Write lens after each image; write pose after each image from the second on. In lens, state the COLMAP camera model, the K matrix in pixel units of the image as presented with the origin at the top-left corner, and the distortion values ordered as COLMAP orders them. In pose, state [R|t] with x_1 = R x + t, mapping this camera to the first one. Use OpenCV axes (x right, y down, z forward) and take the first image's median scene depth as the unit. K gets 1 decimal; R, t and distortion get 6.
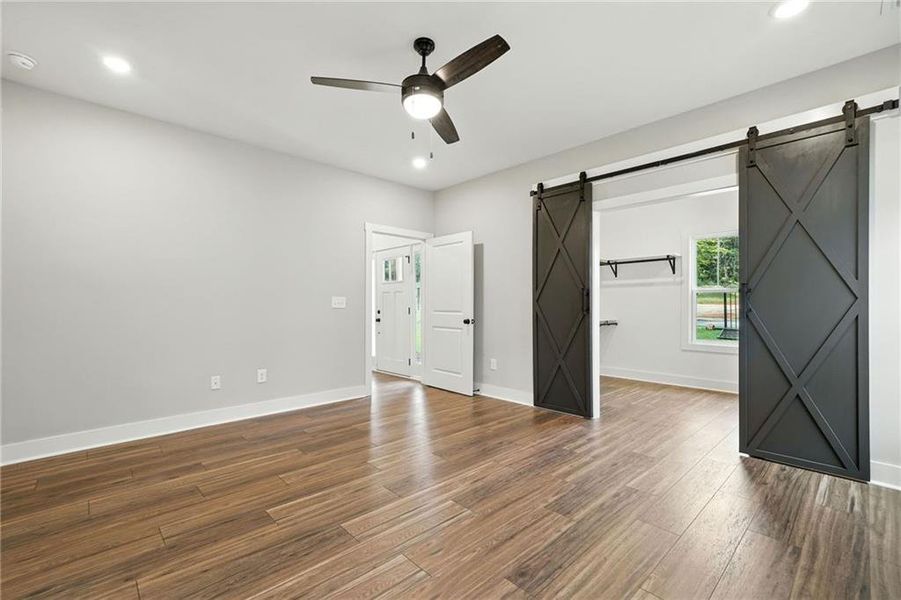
lens RADIAL K [[407.1, 0, 446.7], [0, 407.1, 305.7], [0, 0, 1]] dist [0.000049, -0.000051]
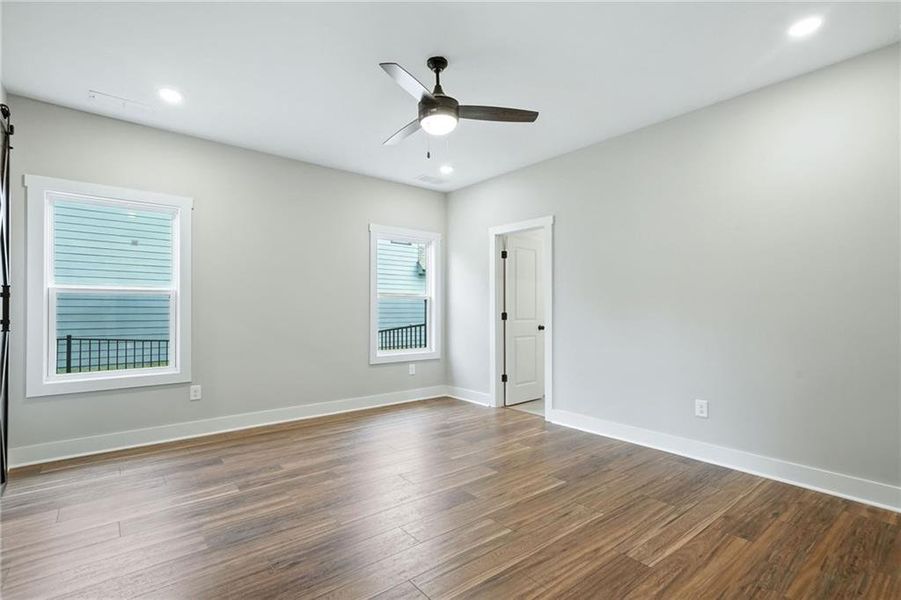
lens RADIAL K [[407.1, 0, 446.7], [0, 407.1, 305.7], [0, 0, 1]] dist [0.000049, -0.000051]
pose [[-0.997558, -0.001062, 0.069835, -0.146161], [-0.001502, 0.999979, -0.006248, -0.017472], [-0.069826, -0.006338, -0.997539, 1.936099]]
